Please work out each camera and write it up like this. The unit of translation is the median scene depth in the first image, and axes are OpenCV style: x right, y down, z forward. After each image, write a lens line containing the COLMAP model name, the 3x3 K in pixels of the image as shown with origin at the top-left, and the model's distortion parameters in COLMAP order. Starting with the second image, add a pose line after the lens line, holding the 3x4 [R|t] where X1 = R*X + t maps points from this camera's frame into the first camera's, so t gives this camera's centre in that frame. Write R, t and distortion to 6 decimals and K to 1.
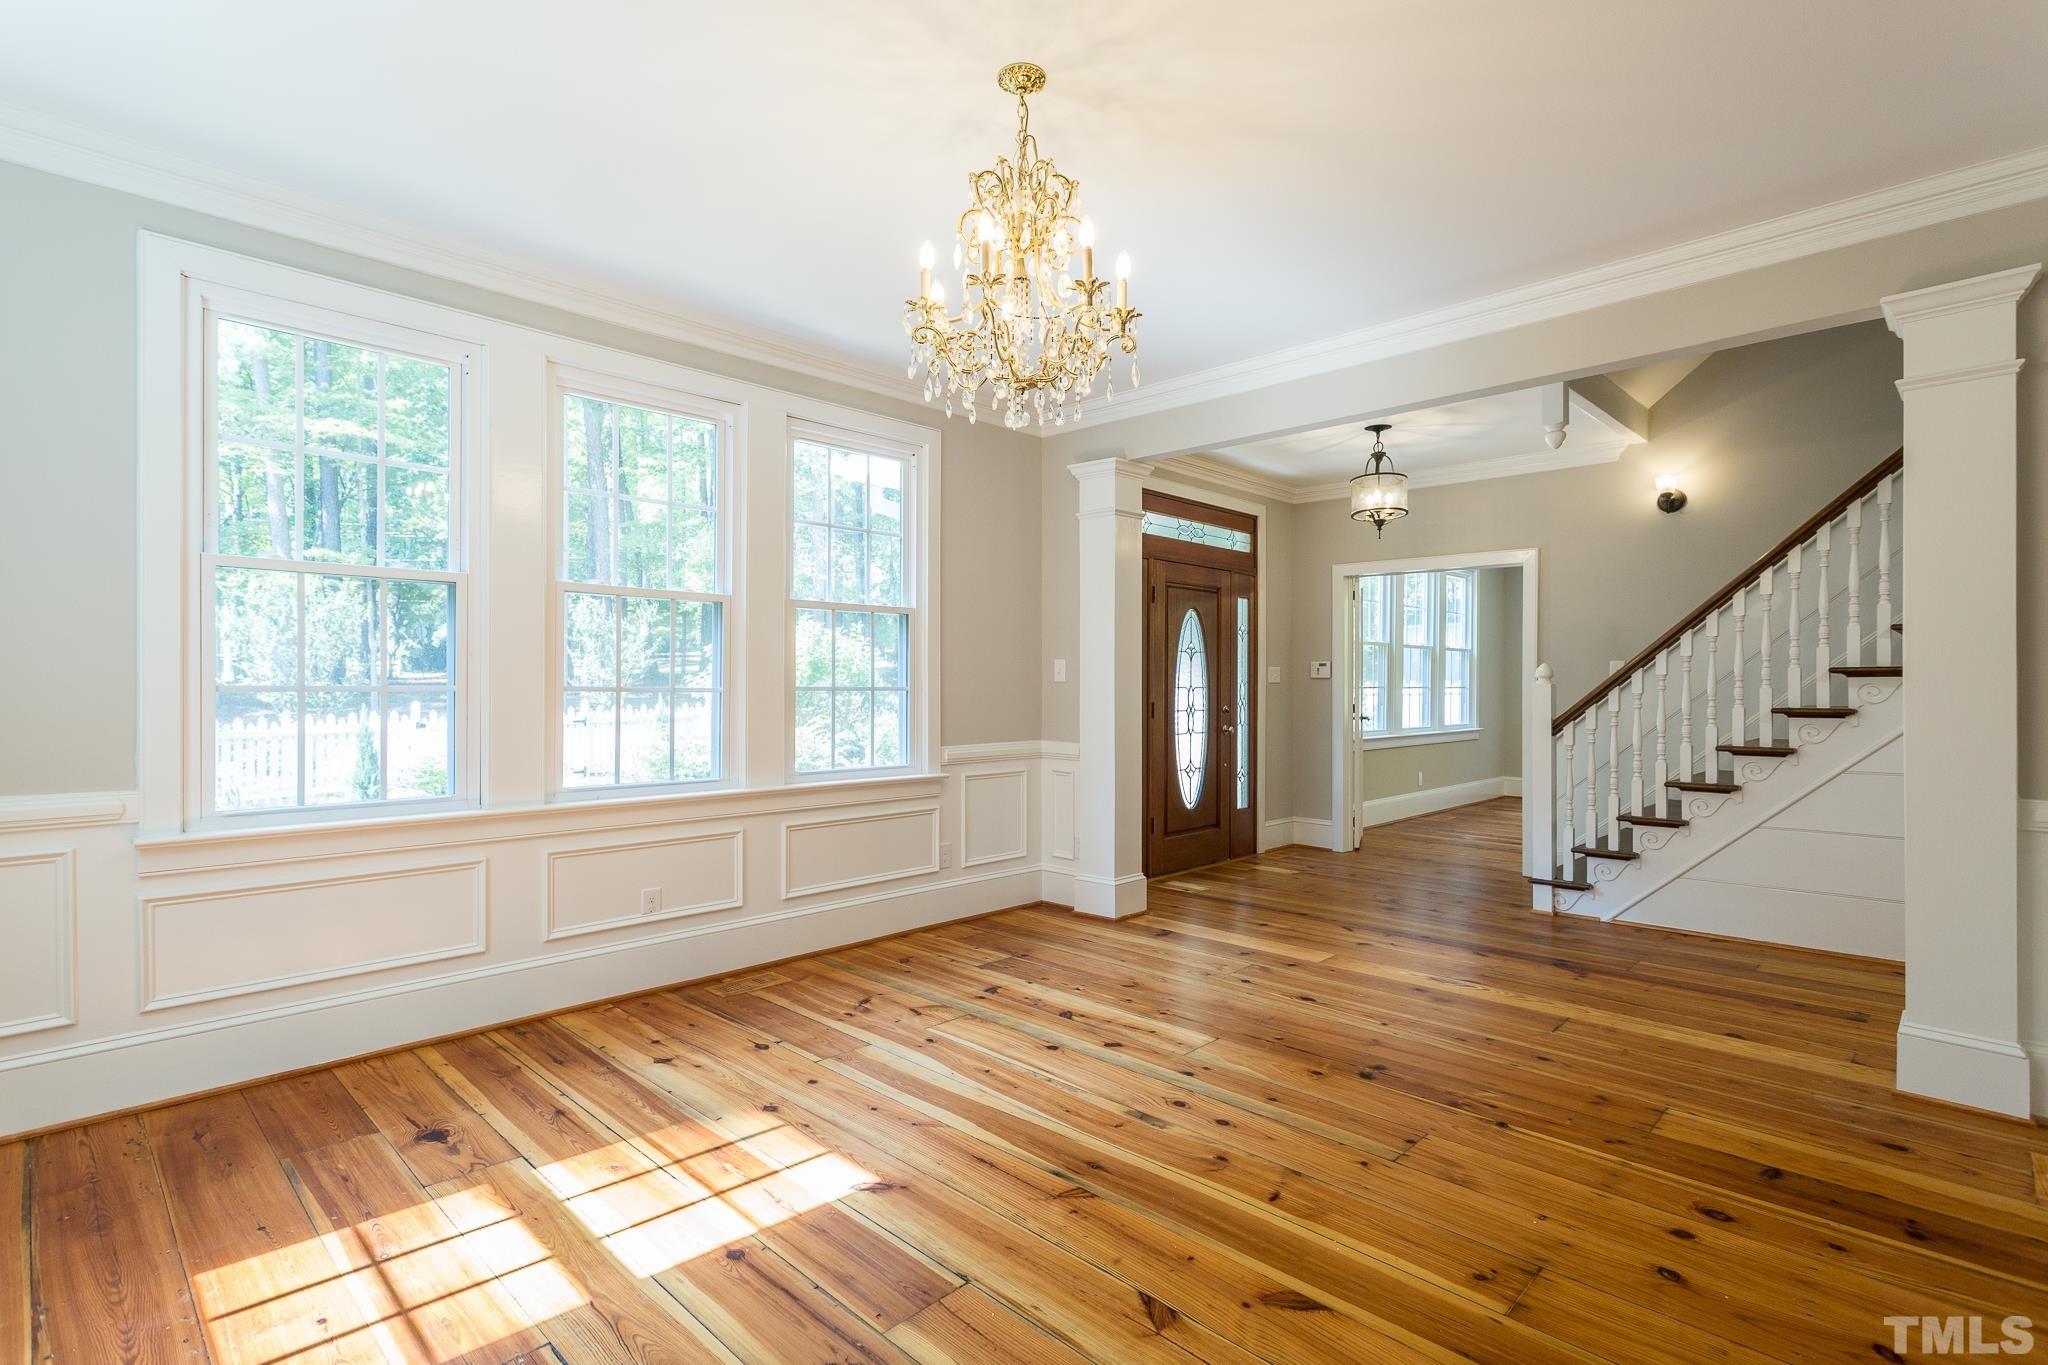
lens RADIAL K [[978.4, 0, 1007.8], [0, 978.4, 668.2], [0, 0, 1]] dist [-0.000831, 0.002371]
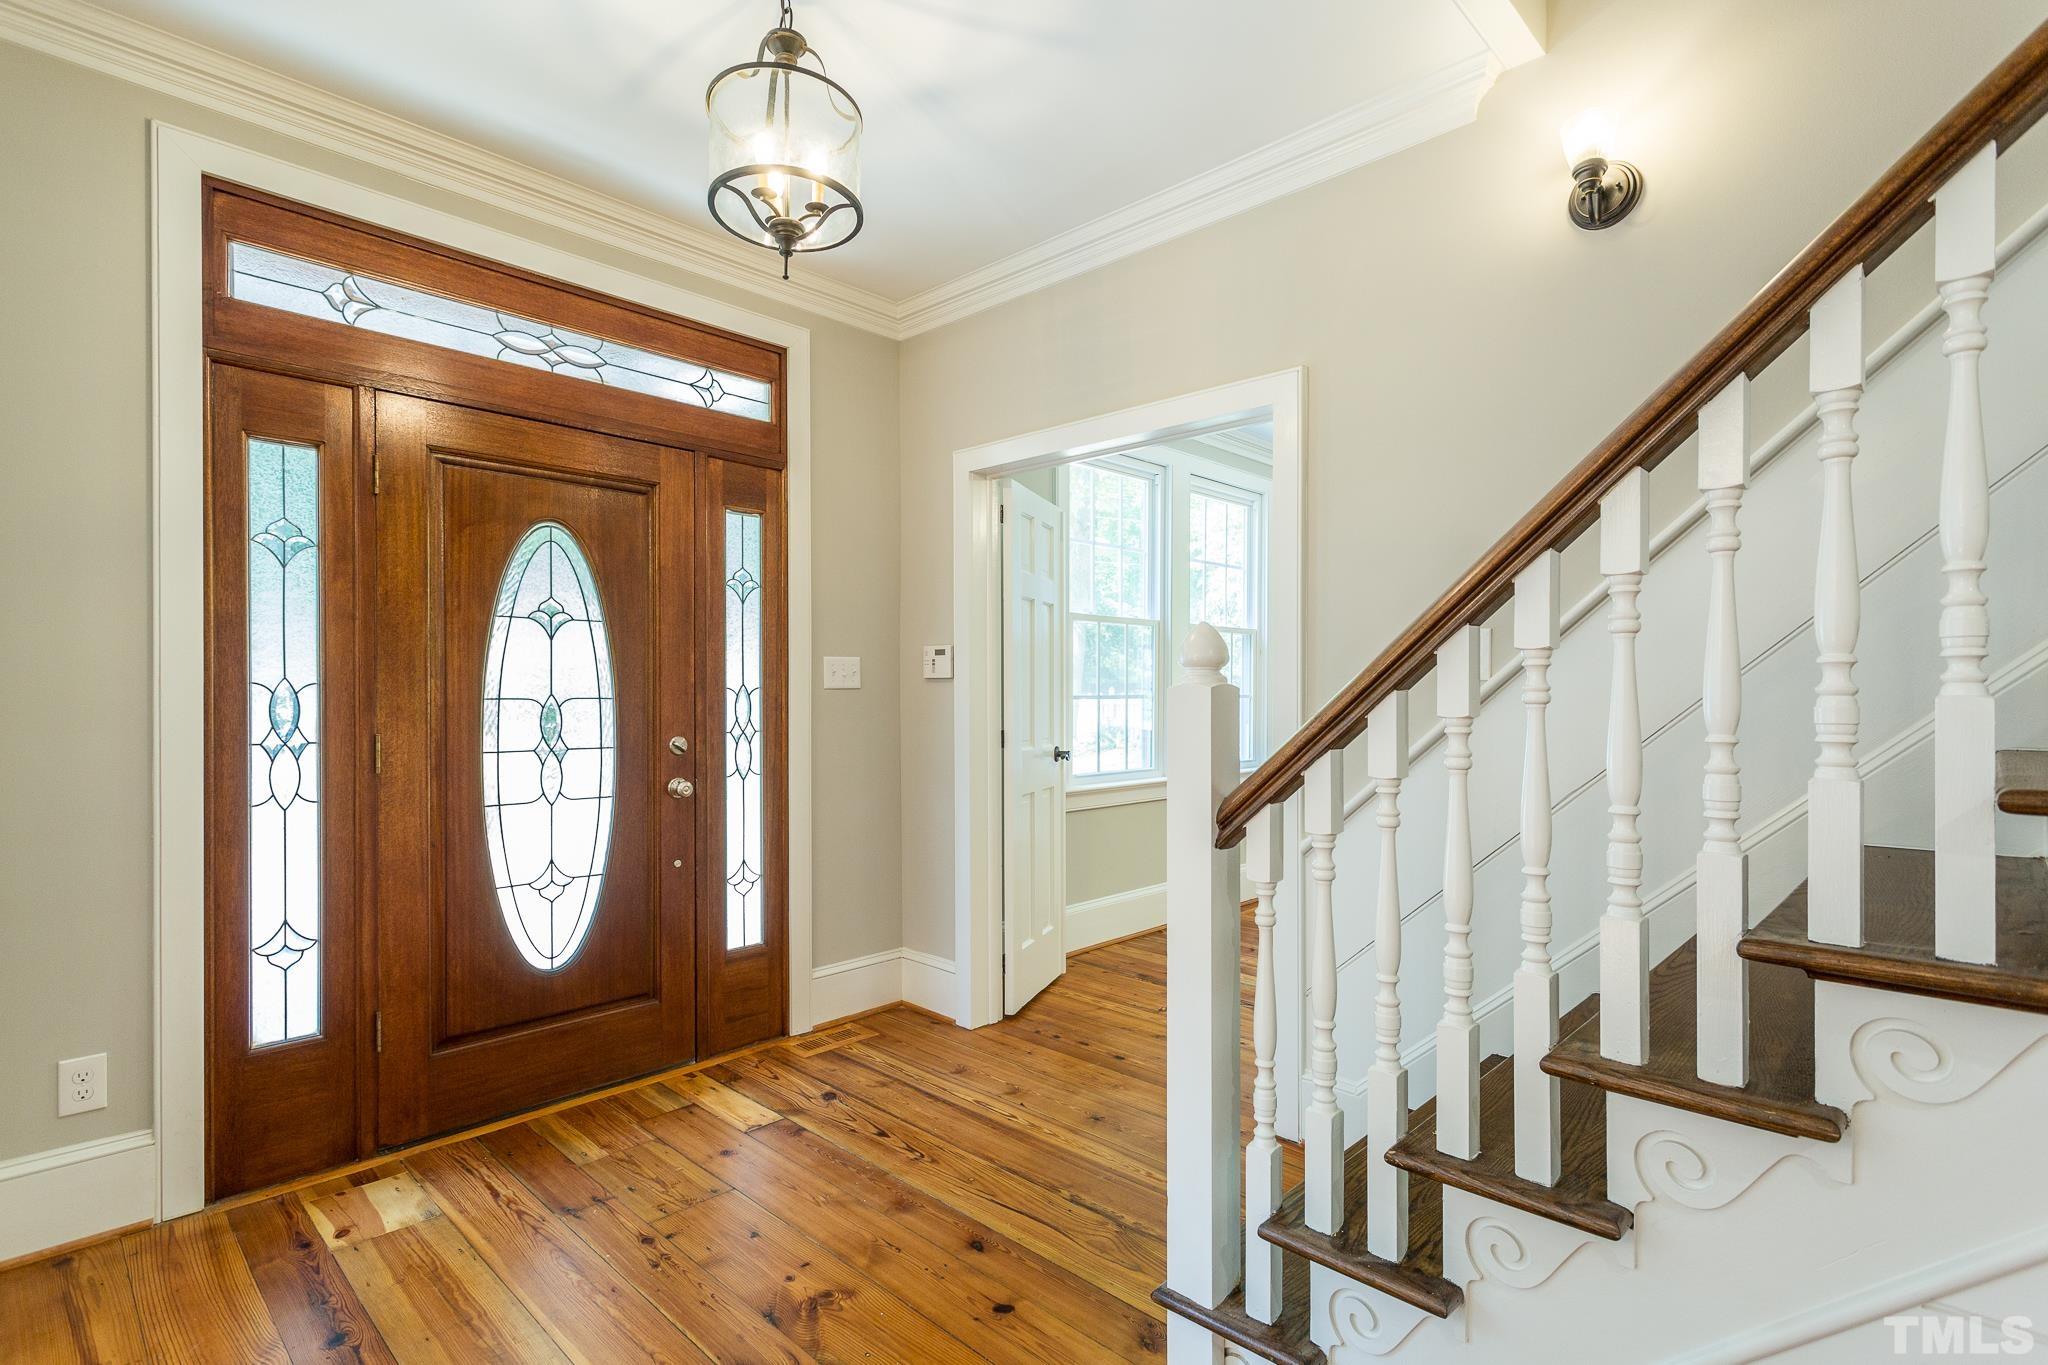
lens RADIAL K [[978.4, 0, 1011.7], [0, 978.4, 685.0], [0, 0, 1]] dist [-0.000831, 0.002371]
pose [[0.999945, -0.004197, 0.009616, 0.397917], [0.004111, 0.999951, 0.008991, 0.010344], [-0.009653, -0.008951, 0.999913, 0.558130]]
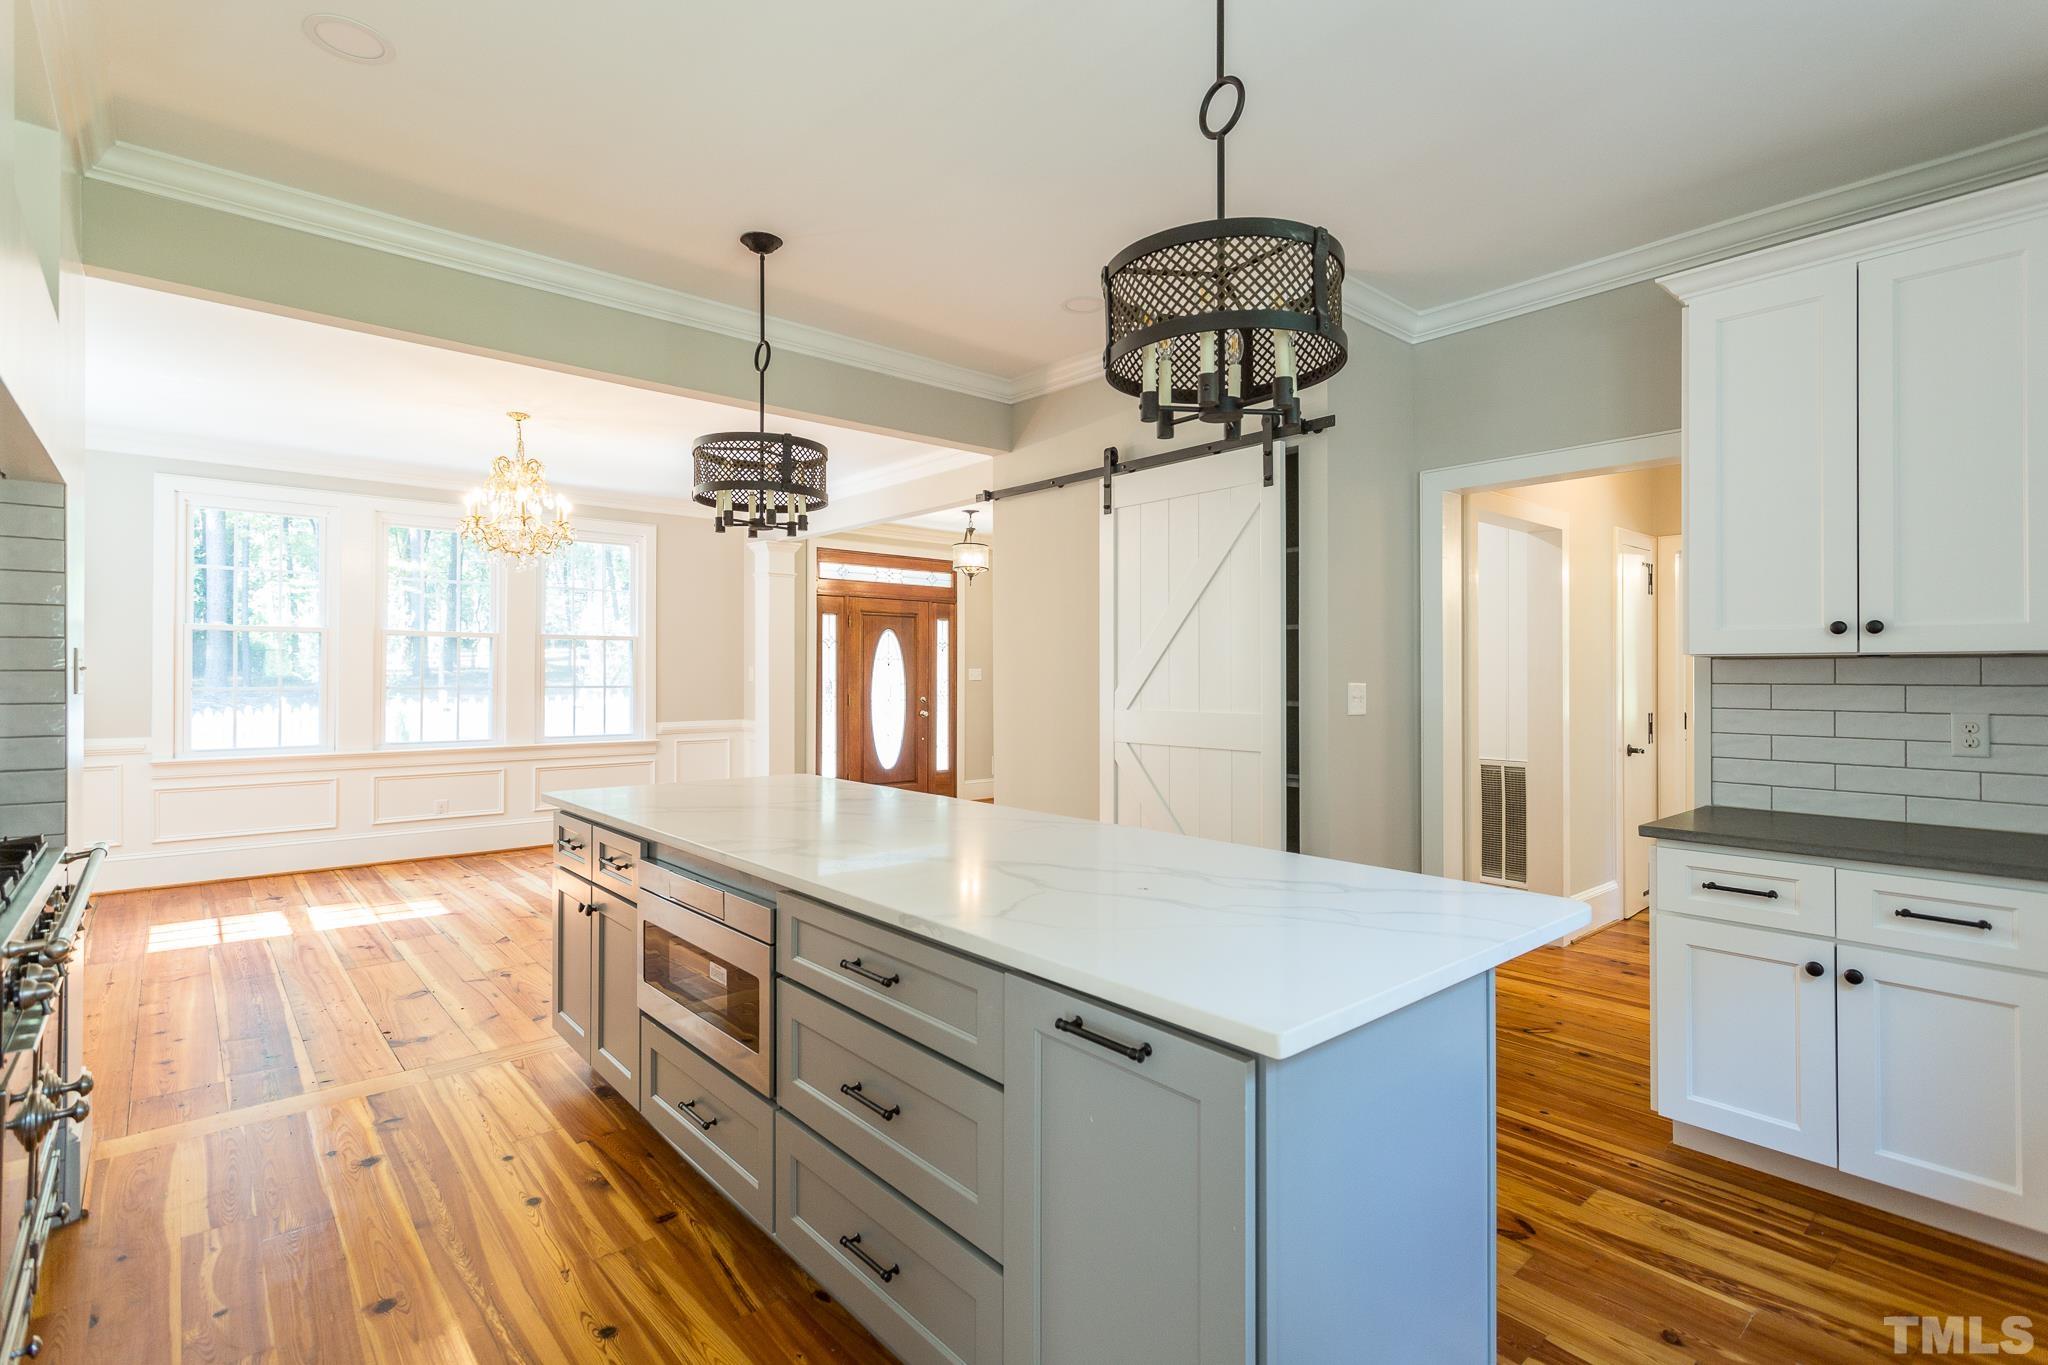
lens RADIAL K [[978.4, 0, 1021.8], [0, 978.4, 644.0], [0, 0, 1]] dist [-0.000831, 0.002371]
pose [[0.997099, 0.000036, -0.076121, 0.497389], [-0.000994, 0.999921, -0.012557, -0.021780], [0.076115, 0.012596, 0.997019, -0.419576]]
